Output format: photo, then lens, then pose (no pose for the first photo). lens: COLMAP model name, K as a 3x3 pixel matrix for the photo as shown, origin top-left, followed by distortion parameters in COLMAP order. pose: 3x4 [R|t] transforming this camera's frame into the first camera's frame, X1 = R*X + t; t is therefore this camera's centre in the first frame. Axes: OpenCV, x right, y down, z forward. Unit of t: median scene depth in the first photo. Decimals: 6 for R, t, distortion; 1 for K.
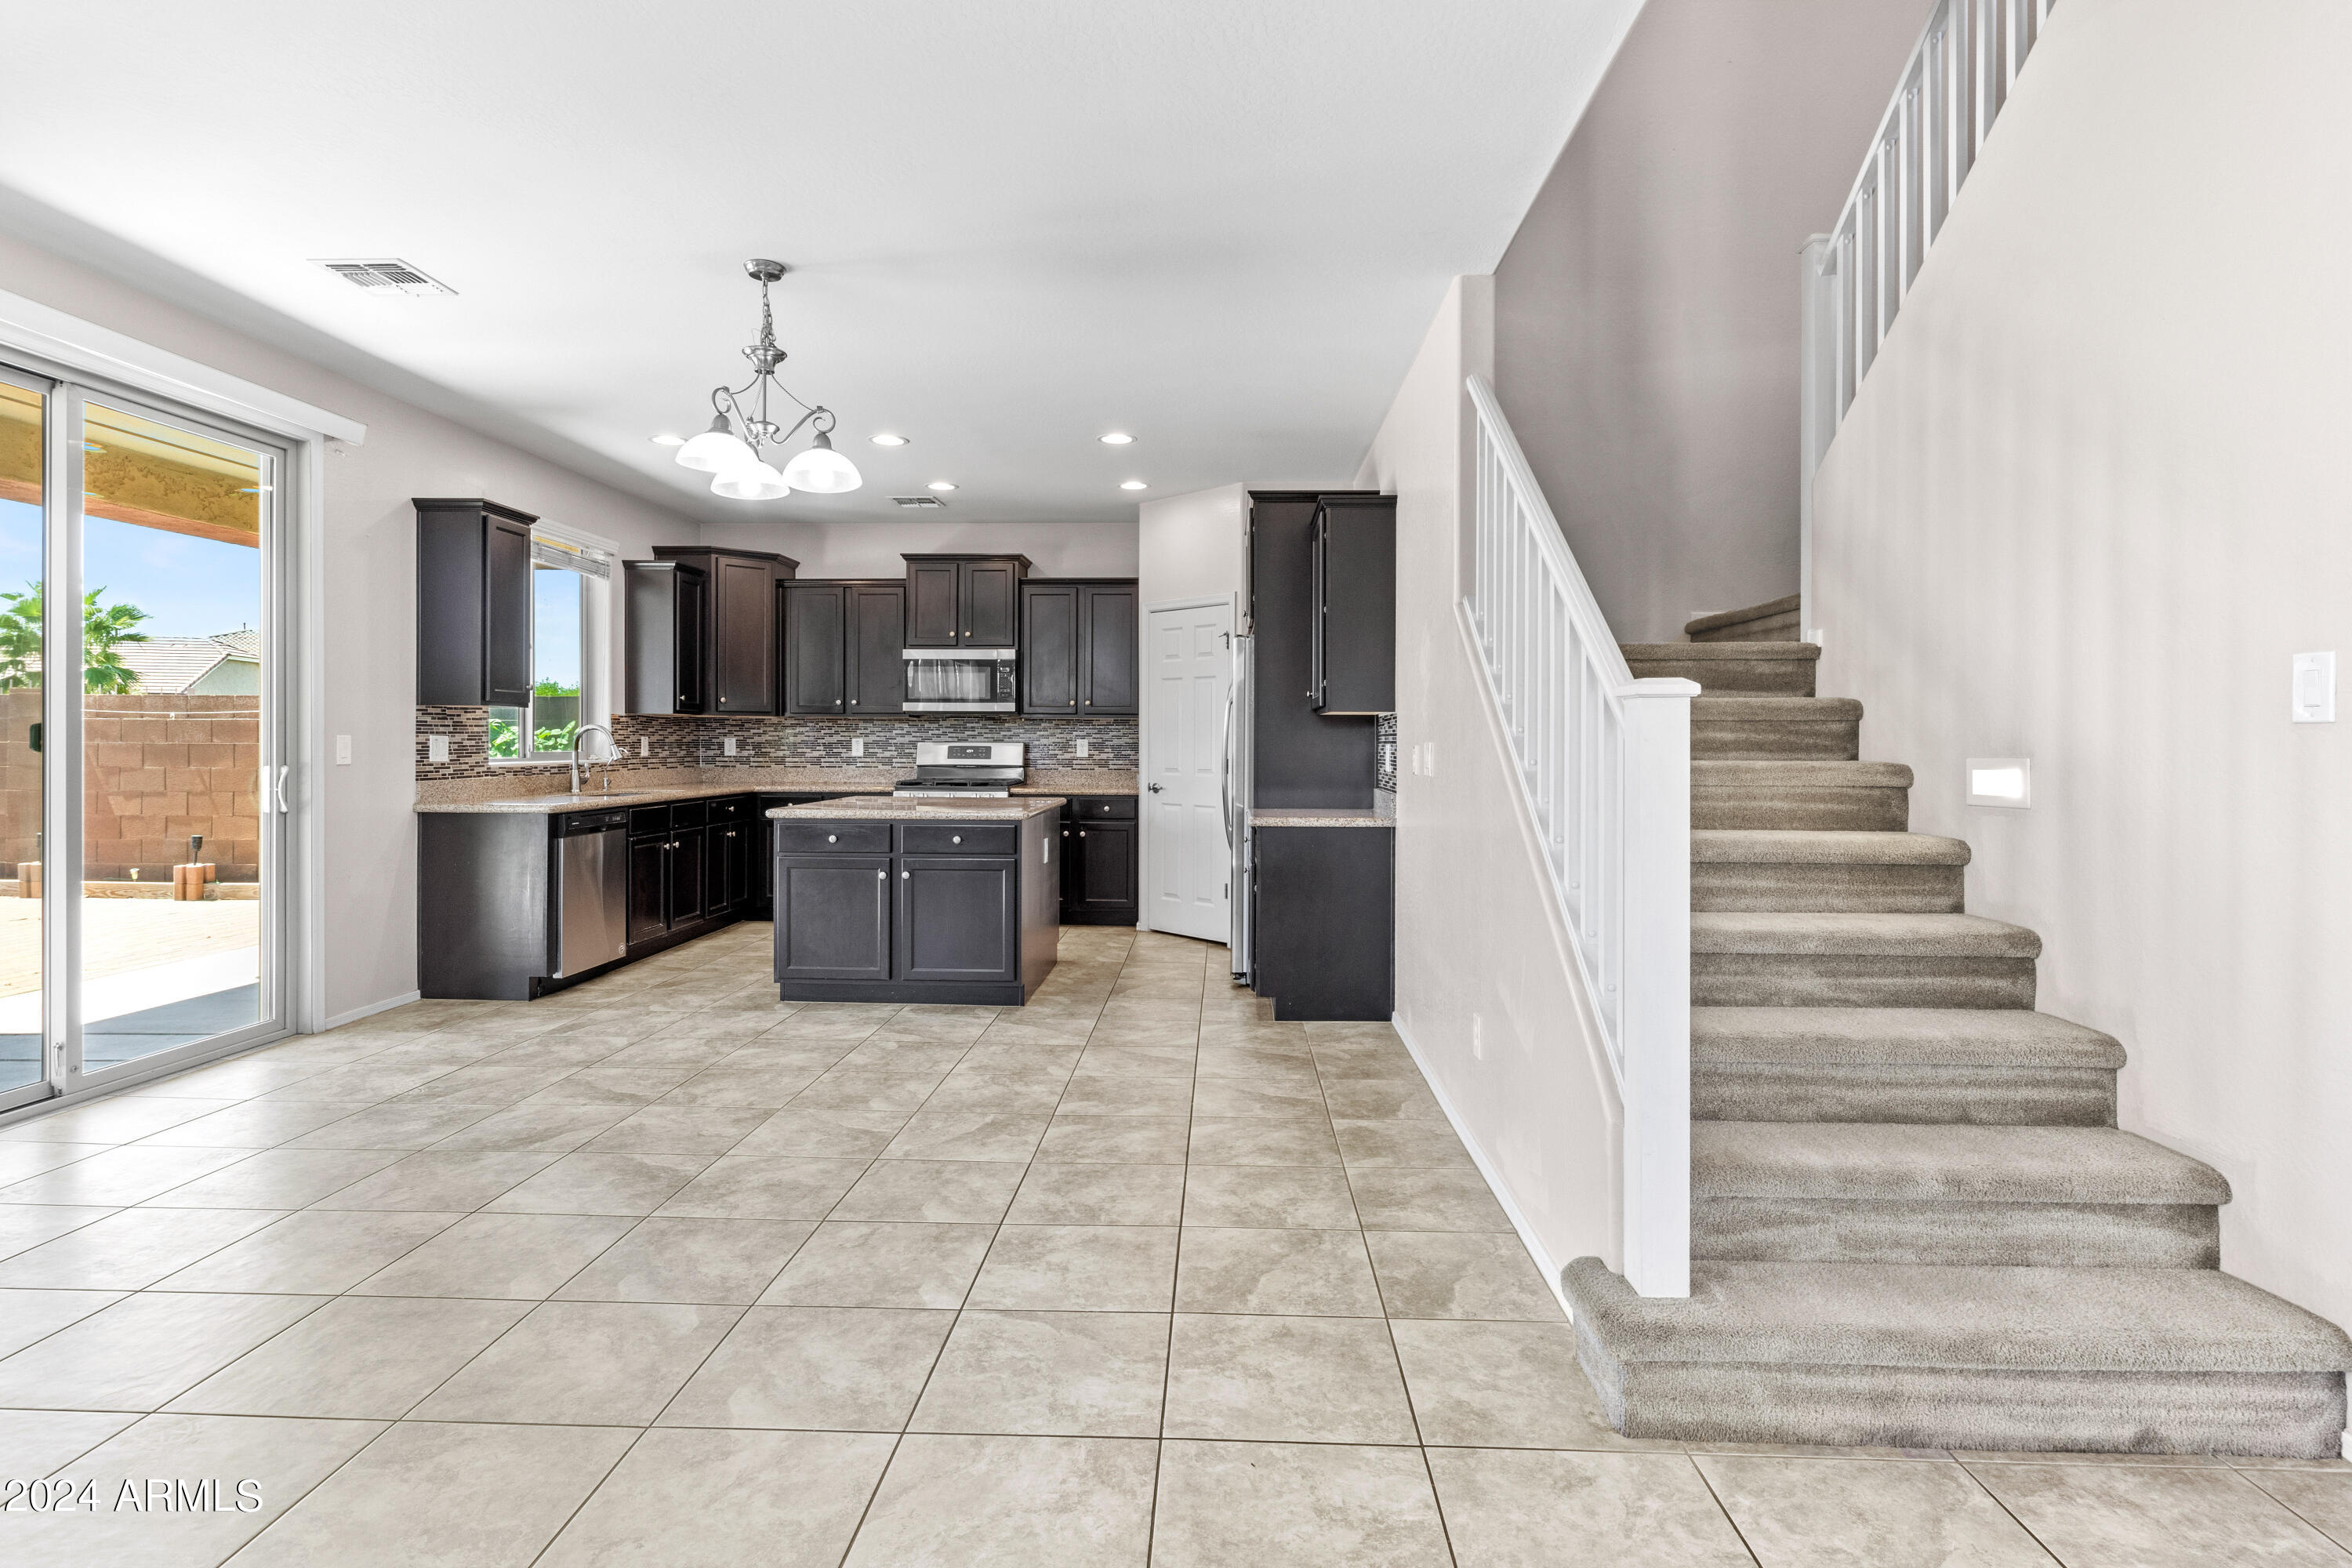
lens RADIAL K [[1175.0, 0, 1180.6], [0, 1175.0, 752.5], [0, 0, 1]] dist [0.000018, 0.000400]
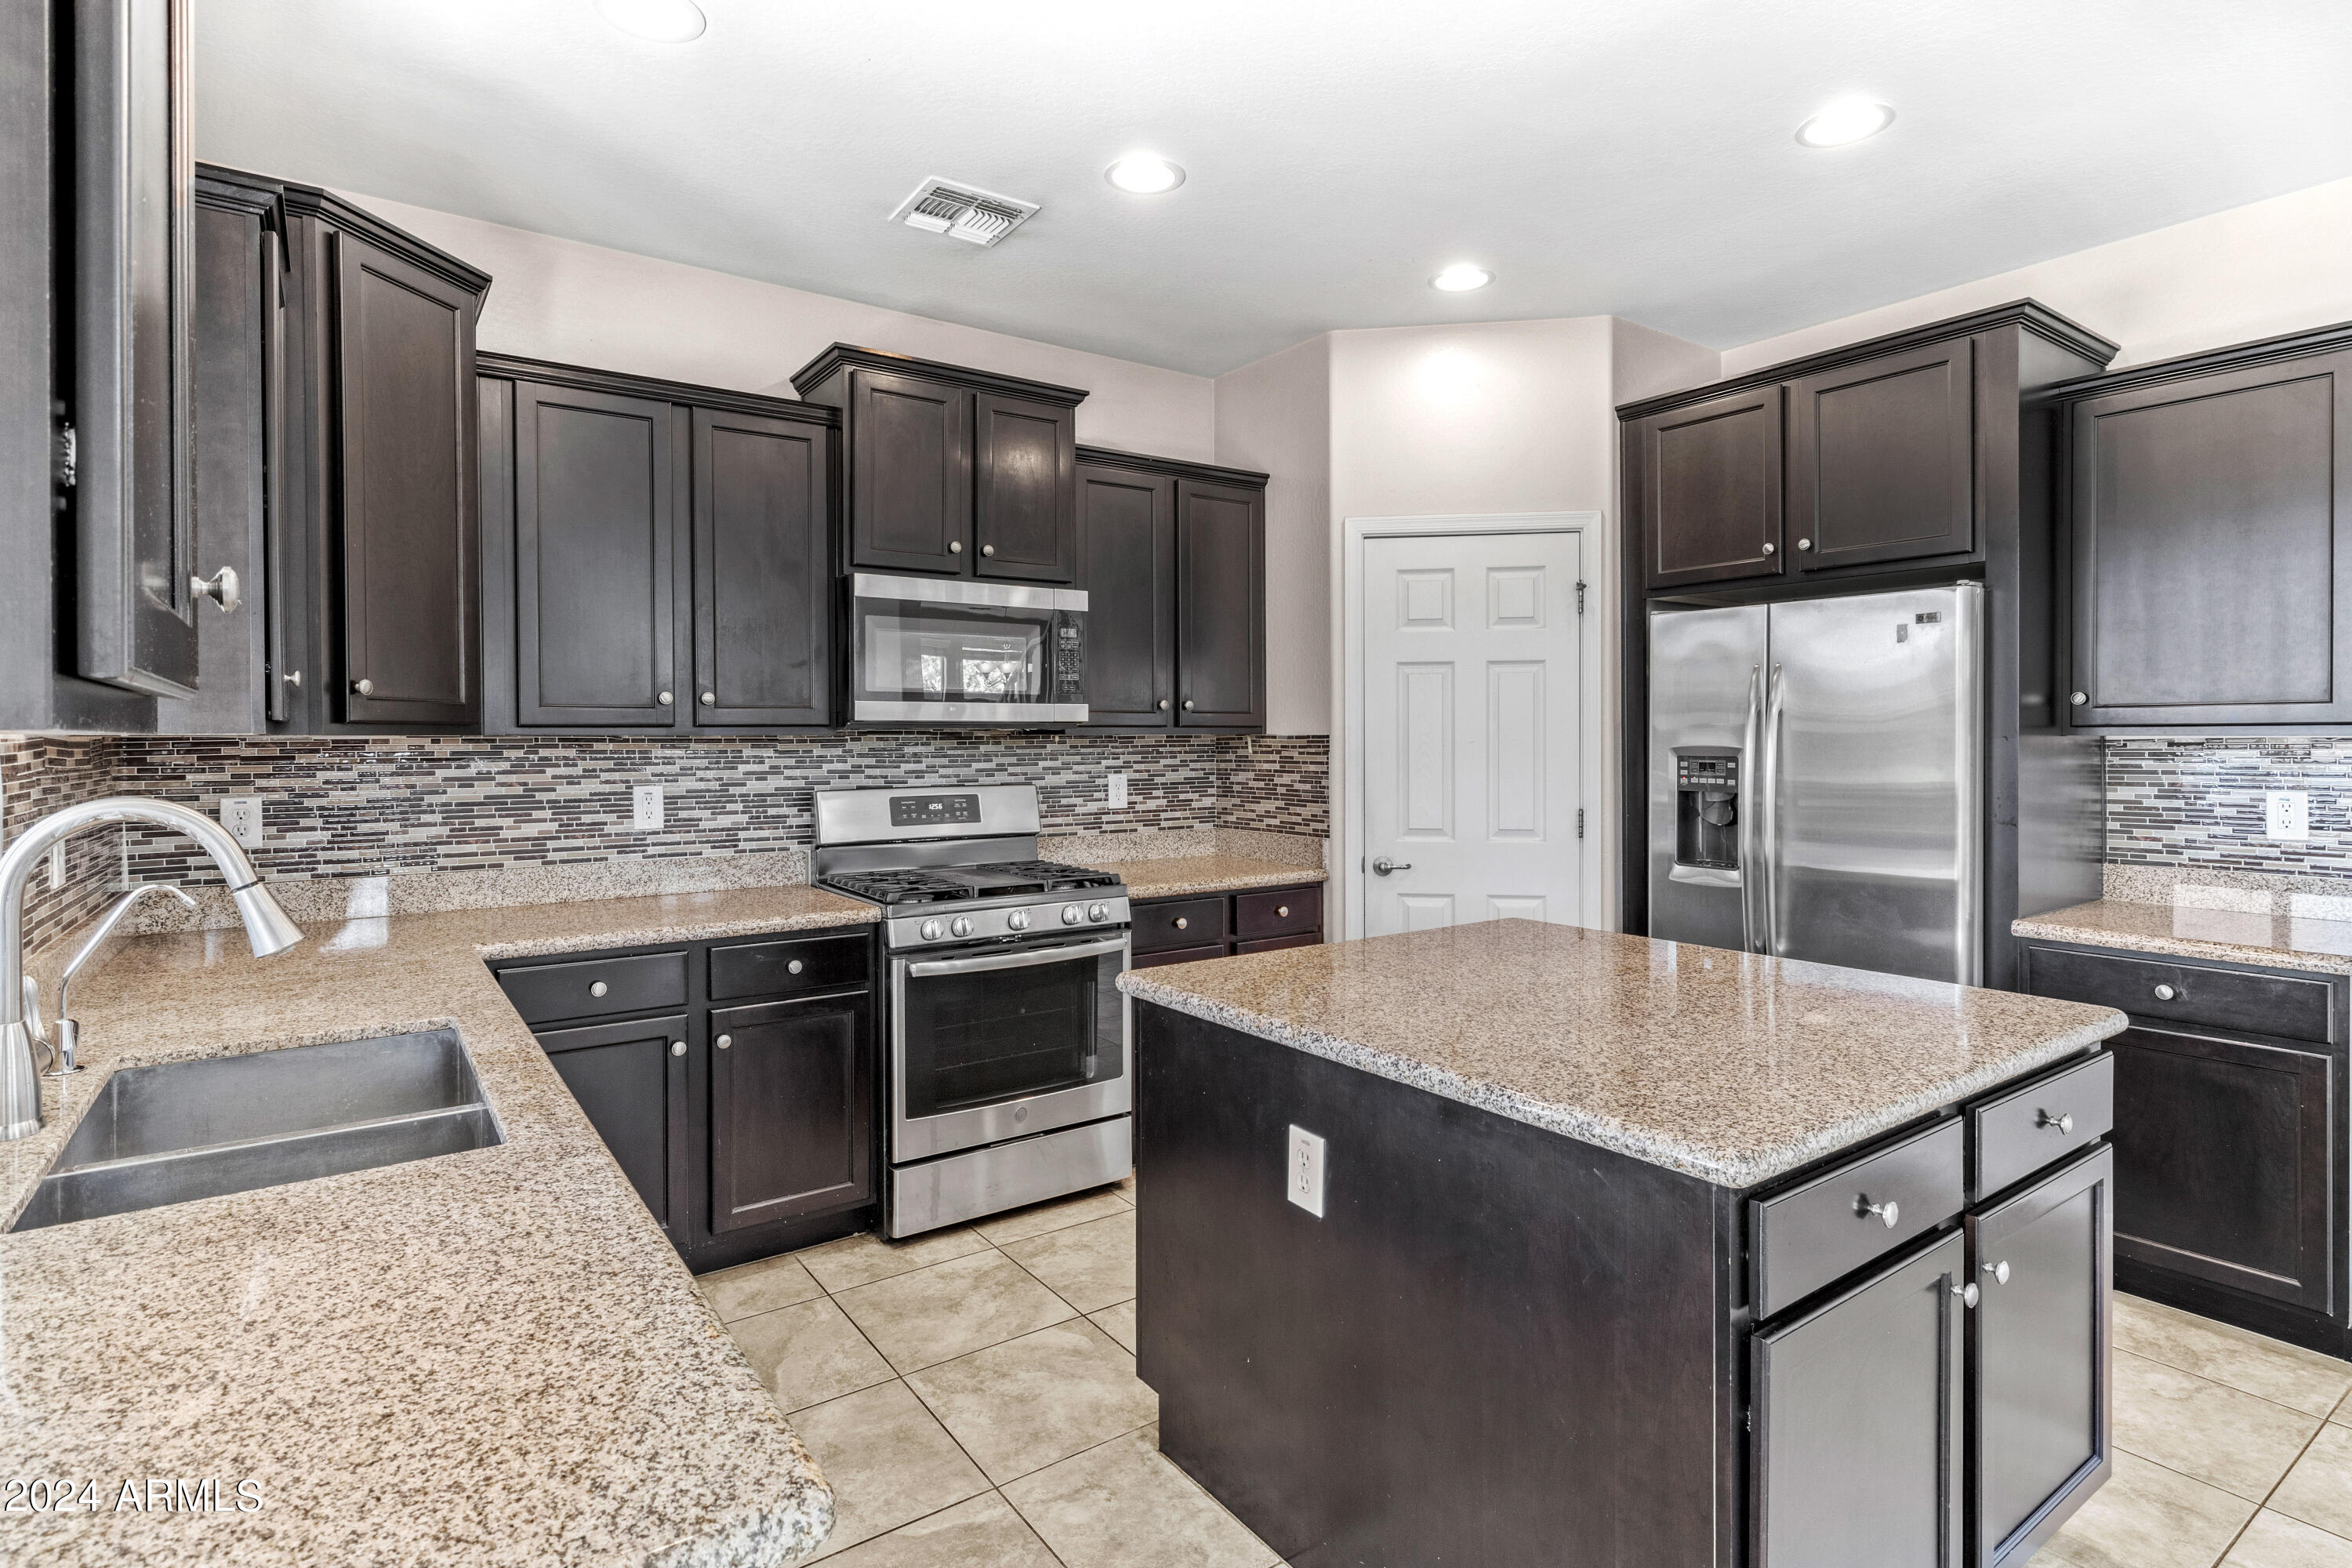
lens RADIAL K [[1175.0, 0, 1180.6], [0, 1175.0, 752.5], [0, 0, 1]] dist [0.000018, 0.000400]
pose [[0.791903, -0.015534, 0.610449, -0.535193], [0.013423, 0.999878, 0.008032, -0.034682], [-0.610499, 0.001834, 0.792015, 0.805201]]
